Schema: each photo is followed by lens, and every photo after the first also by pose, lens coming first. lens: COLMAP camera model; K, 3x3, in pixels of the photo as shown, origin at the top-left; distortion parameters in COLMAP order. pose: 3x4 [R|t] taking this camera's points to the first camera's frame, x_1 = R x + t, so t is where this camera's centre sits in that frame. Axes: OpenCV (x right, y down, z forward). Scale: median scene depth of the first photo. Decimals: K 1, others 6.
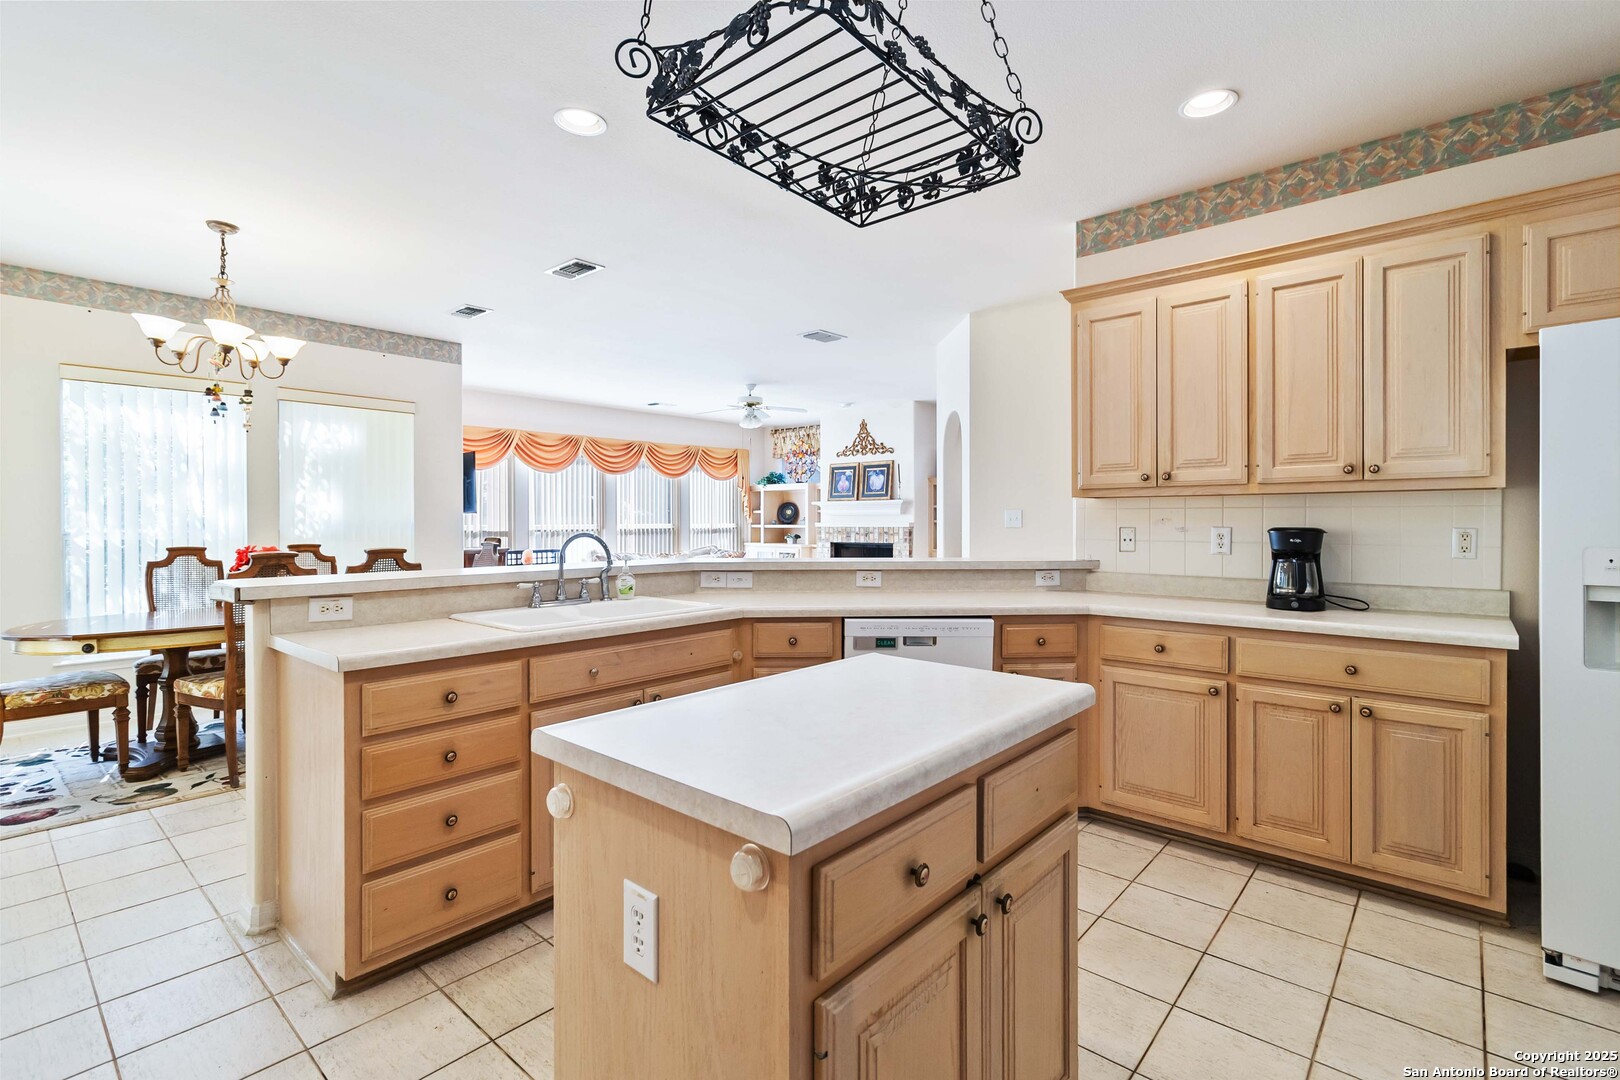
lens RADIAL K [[733.6, 0, 810.1], [0, 733.6, 525.1], [0, 0, 1]] dist [0.001065, 0.000194]
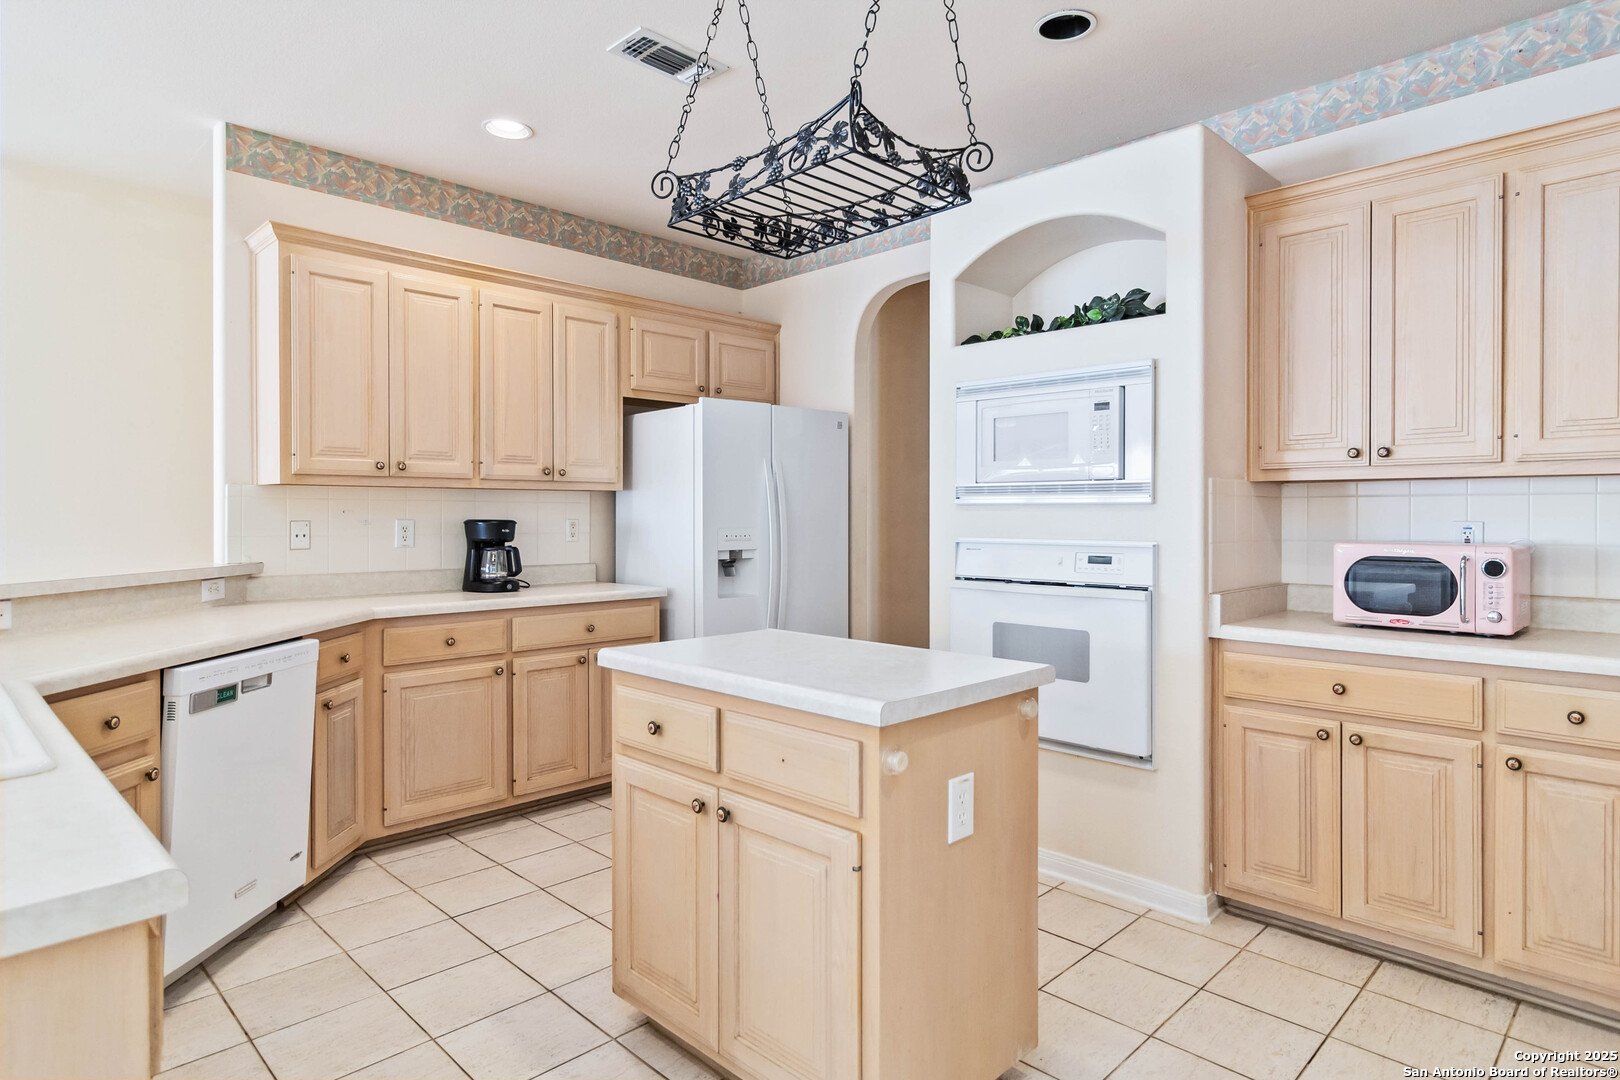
lens RADIAL K [[905.6, 0, 817.8], [0, 905.6, 519.3], [0, 0, 1]] dist [0.007156, 0.000862]
pose [[0.061679, -0.003357, 0.998090, -0.711083], [0.005763, 0.999979, 0.003008, 0.001970], [-0.998079, 0.005566, 0.061697, 0.425408]]
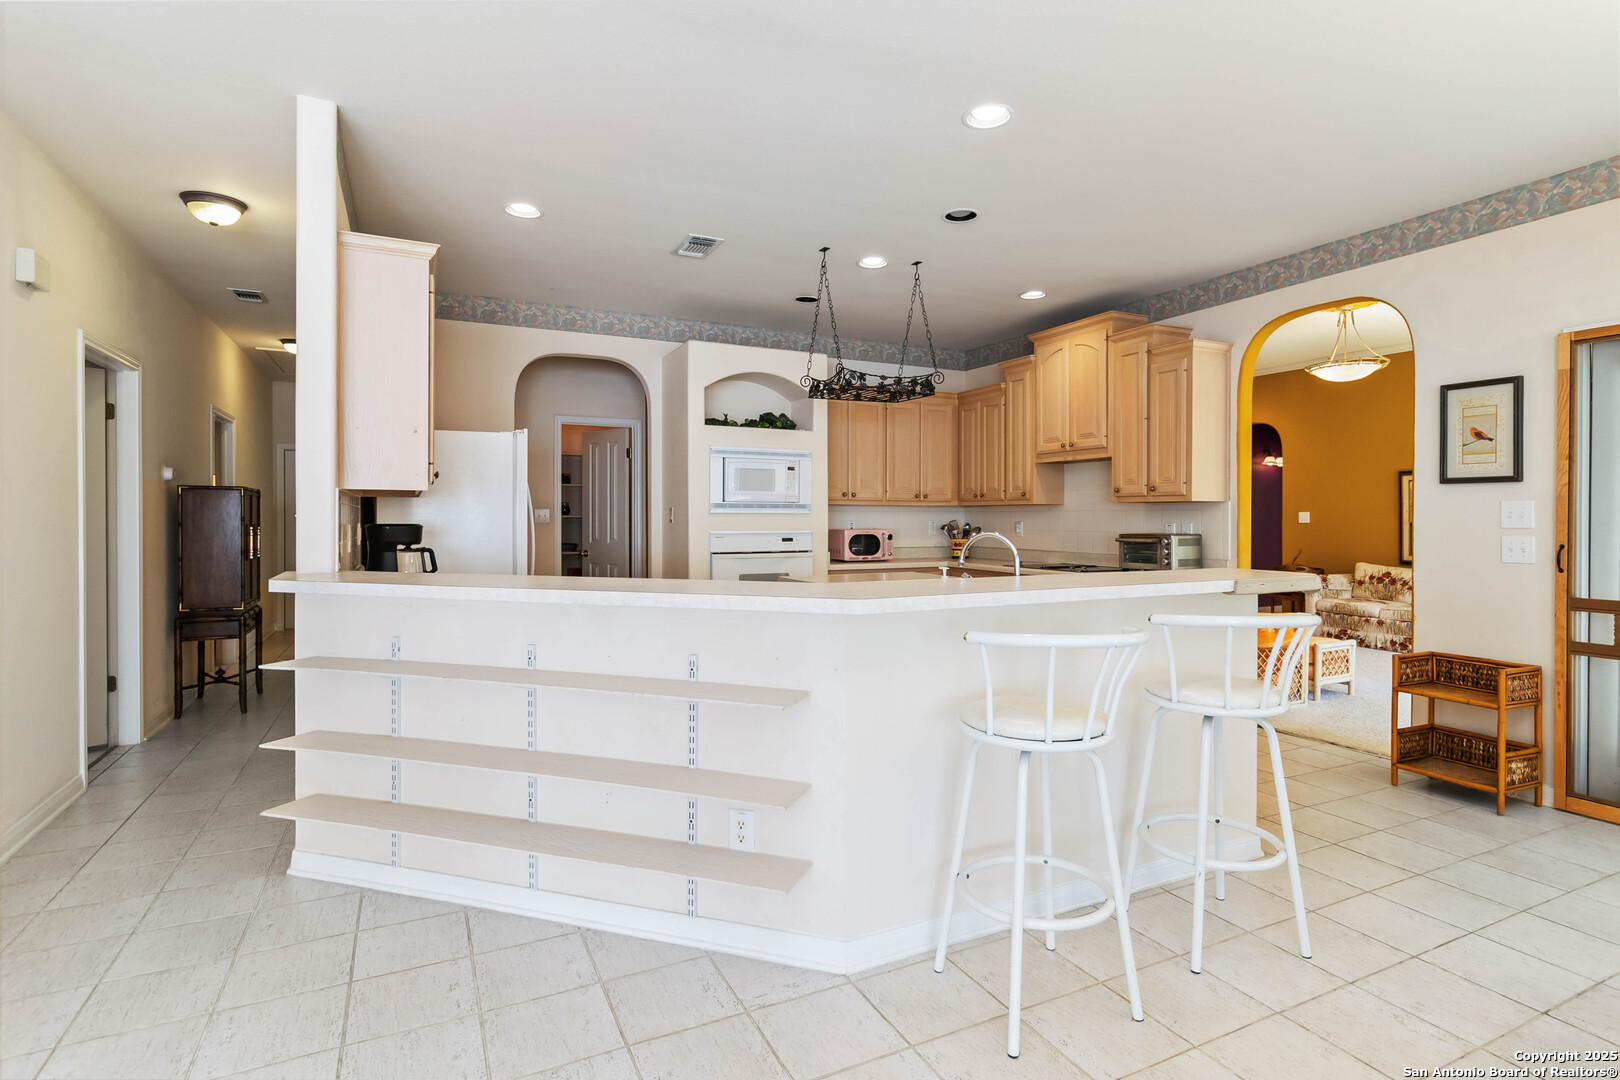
lens RADIAL K [[821.6, 0, 814.3], [0, 821.6, 519.9], [0, 0, 1]] dist [-0.001307, -0.000216]
pose [[-0.920246, -0.001964, 0.391335, -0.510307], [0.001141, 0.999970, 0.007704, -0.010948], [-0.391338, 0.007536, -0.920216, 2.022139]]
